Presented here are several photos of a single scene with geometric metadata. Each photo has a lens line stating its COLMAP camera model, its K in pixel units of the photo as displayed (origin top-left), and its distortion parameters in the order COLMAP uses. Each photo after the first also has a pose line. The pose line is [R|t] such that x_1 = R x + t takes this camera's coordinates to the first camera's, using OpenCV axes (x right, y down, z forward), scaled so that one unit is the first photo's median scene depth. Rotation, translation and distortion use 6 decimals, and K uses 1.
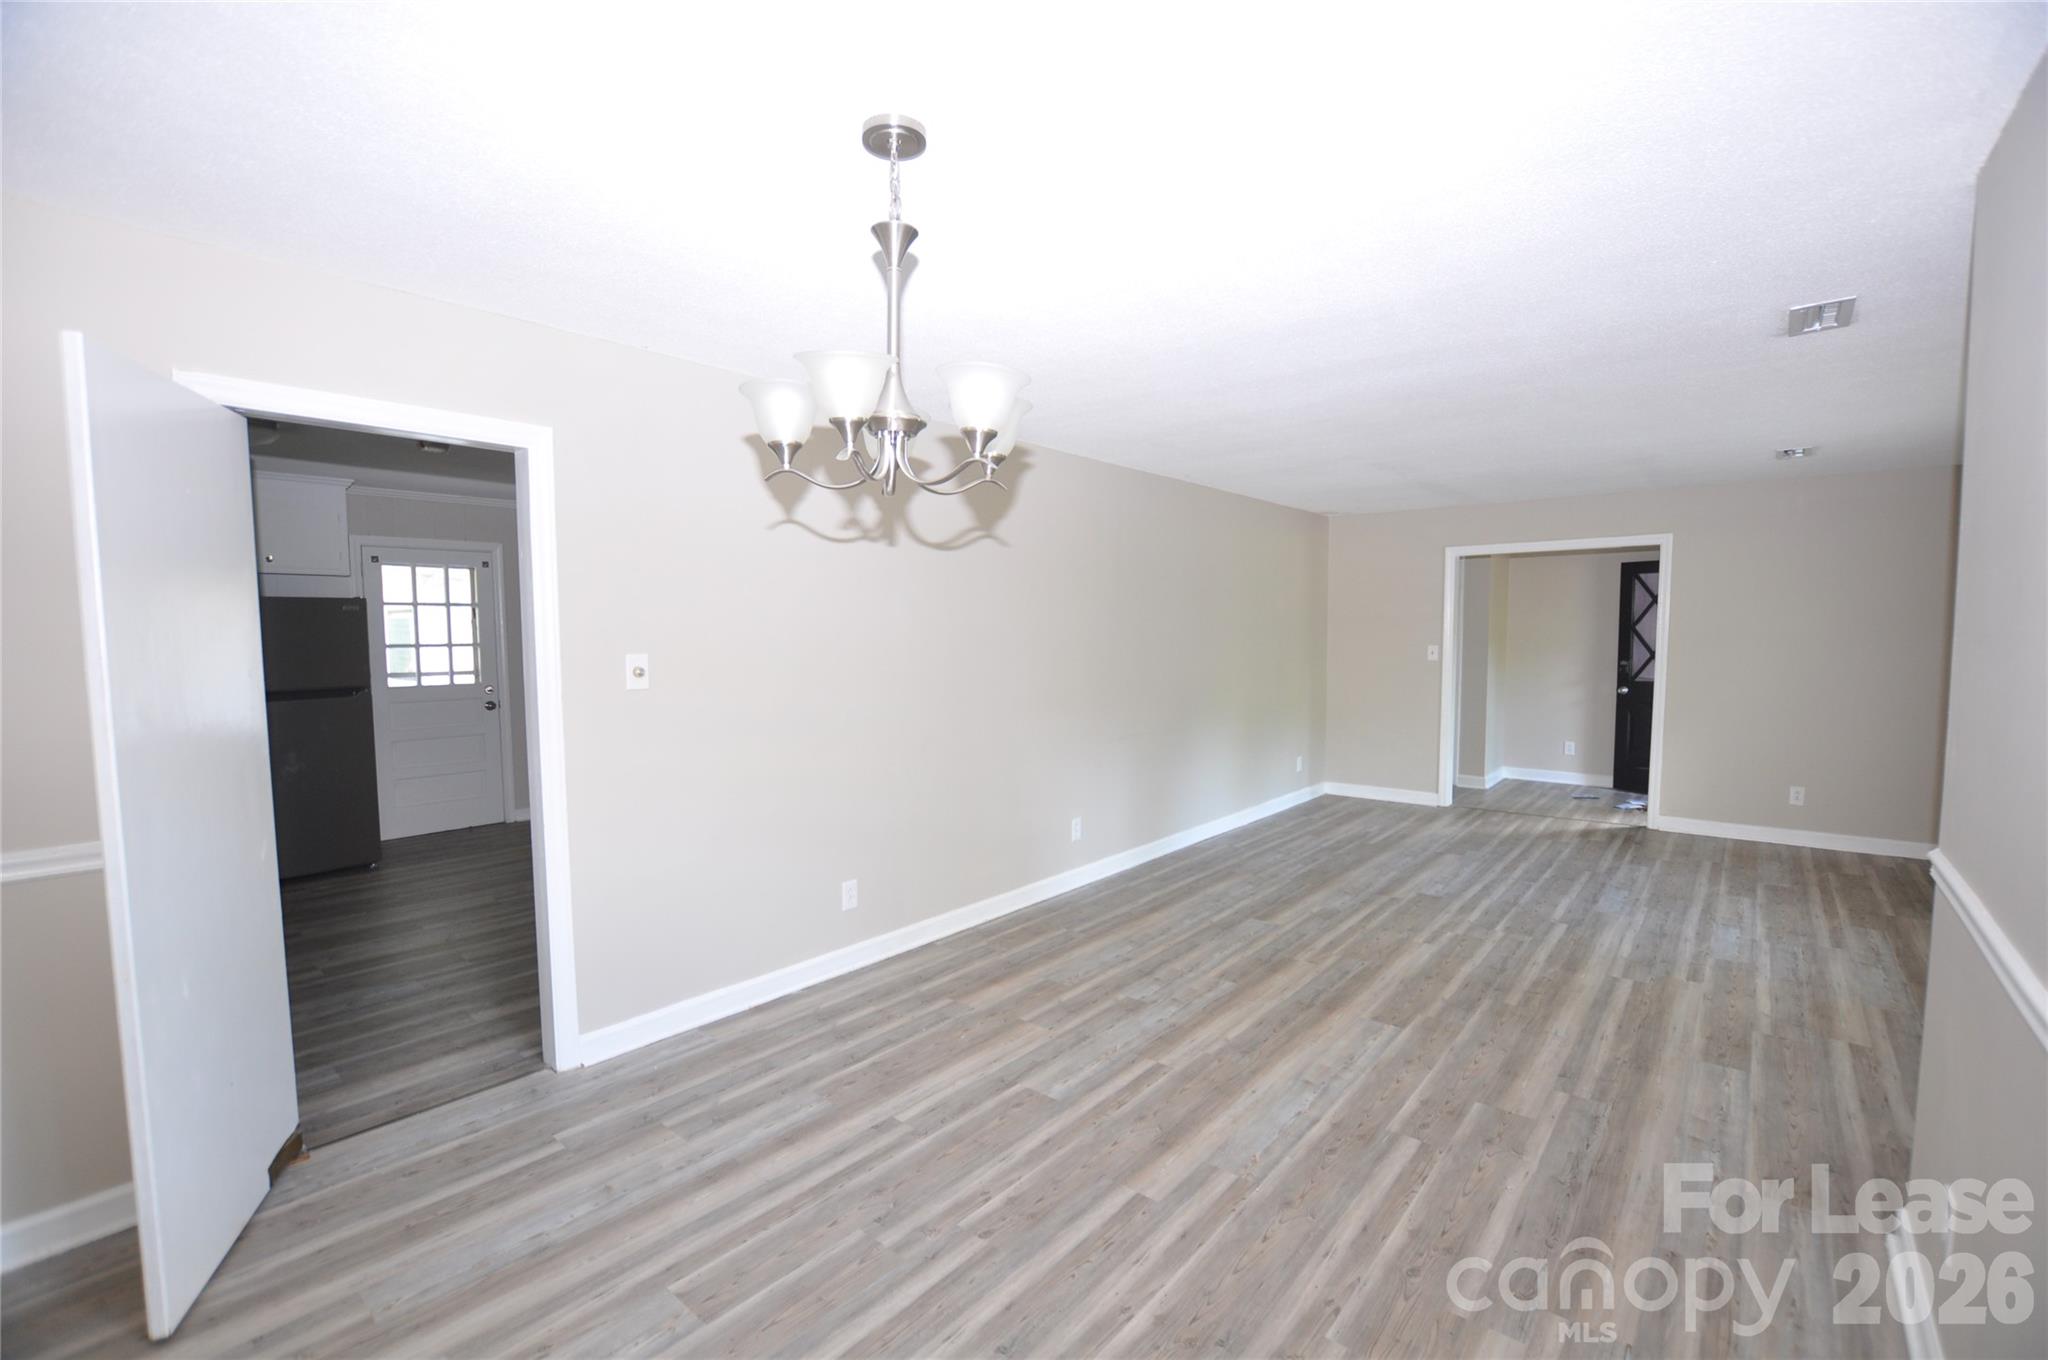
lens RADIAL K [[901.3, 0, 1028.9], [0, 901.3, 694.4], [0, 0, 1]] dist [-0.028321, 0.000555]
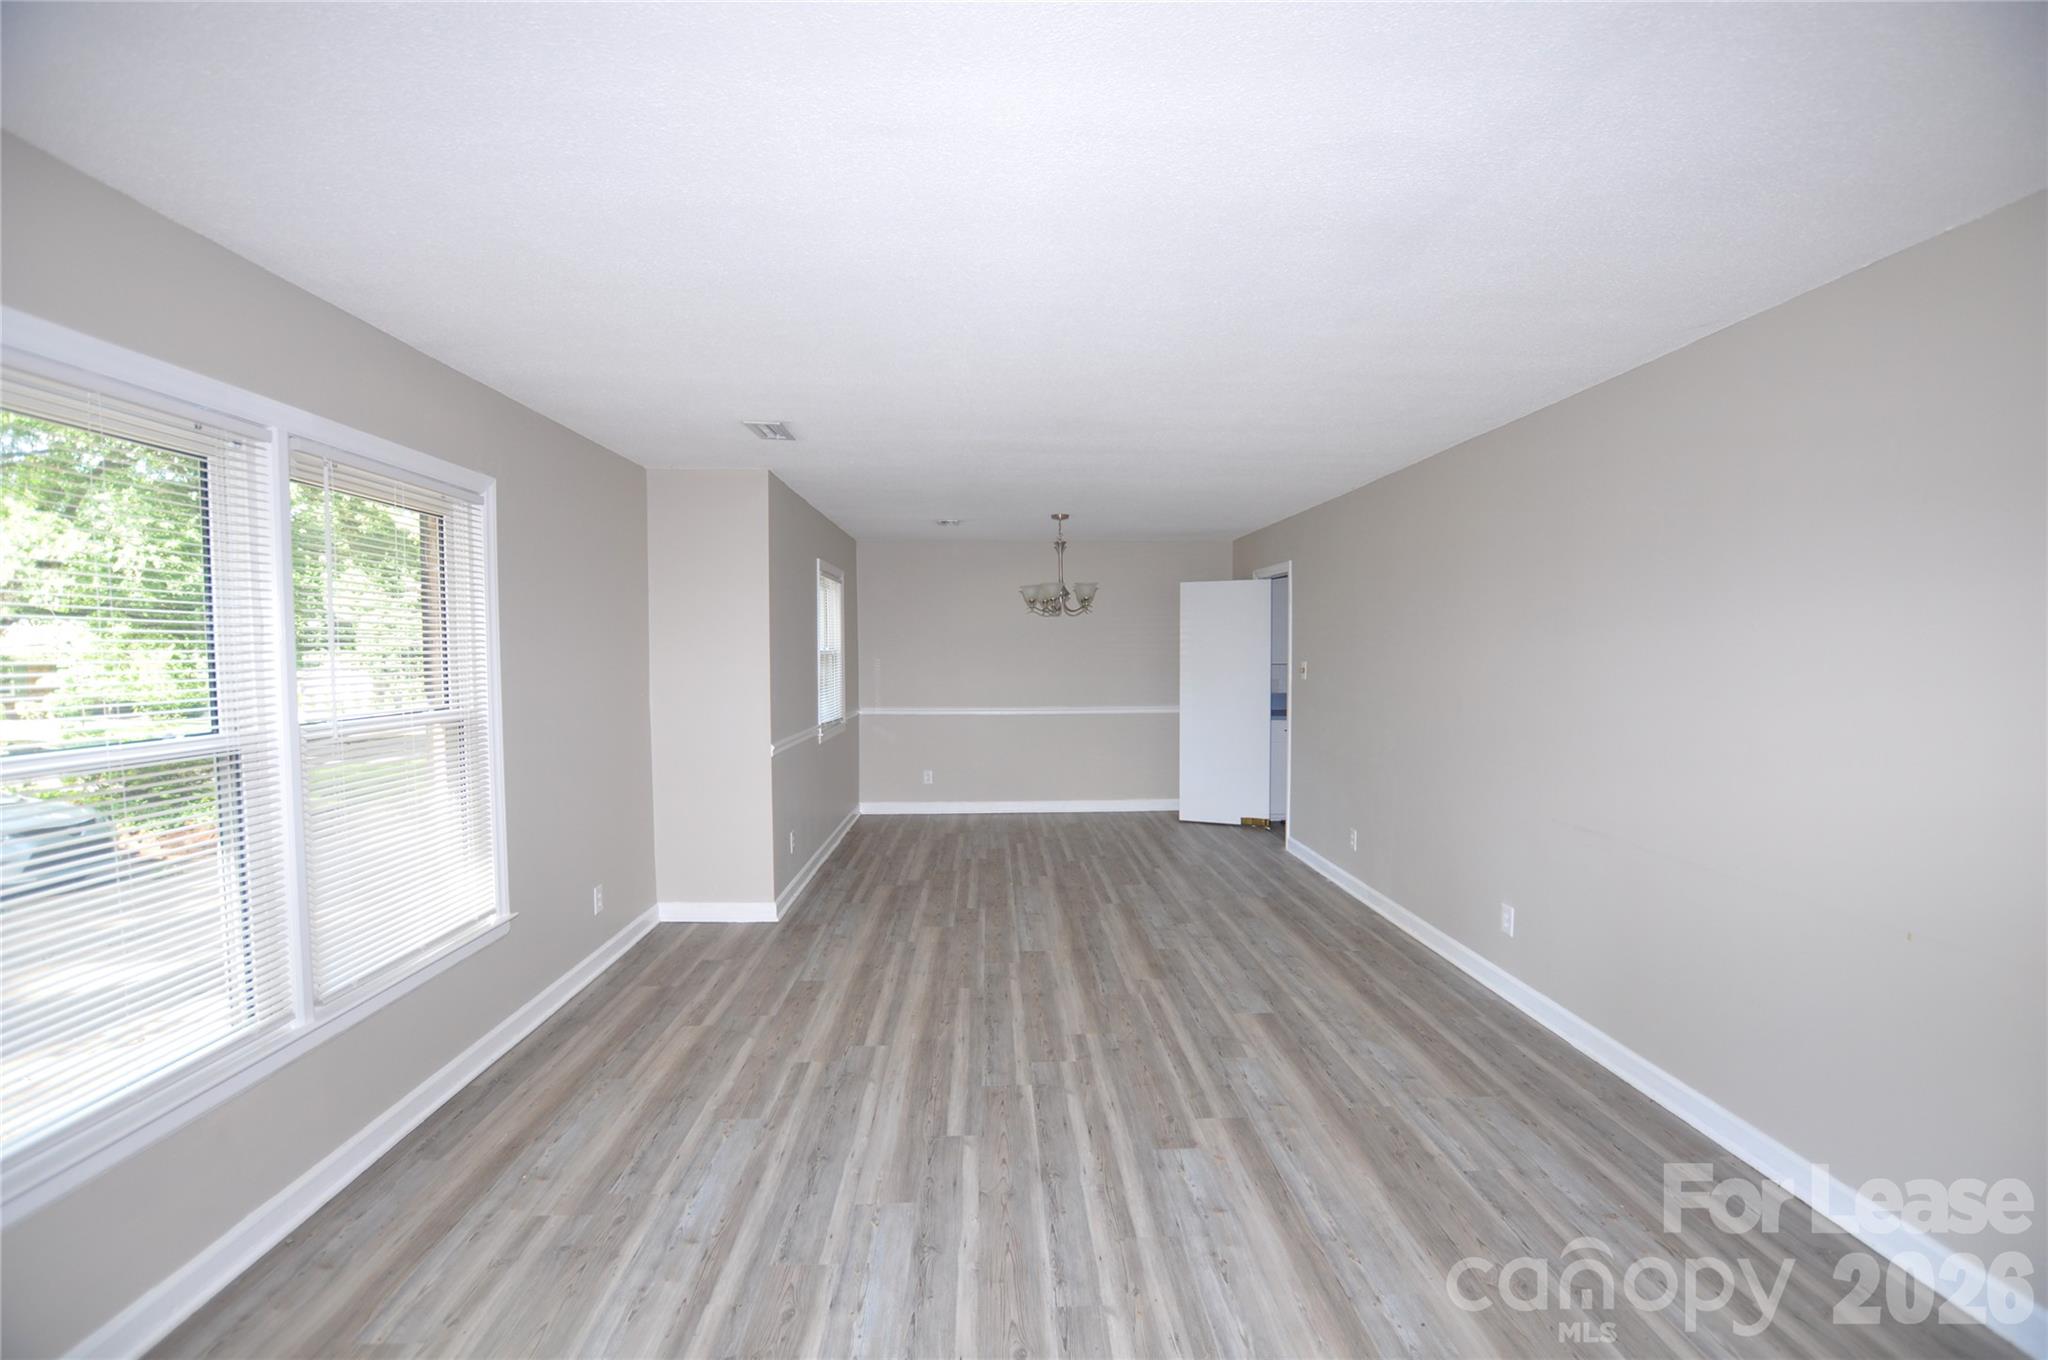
lens RADIAL K [[901.3, 0, 1028.9], [0, 901.3, 694.4], [0, 0, 1]] dist [-0.028321, 0.000555]
pose [[-0.741493, 0.039808, -0.669779, 1.071608], [-0.041950, 0.993535, 0.105493, -0.124121], [0.669648, 0.106320, -0.735029, 1.619173]]
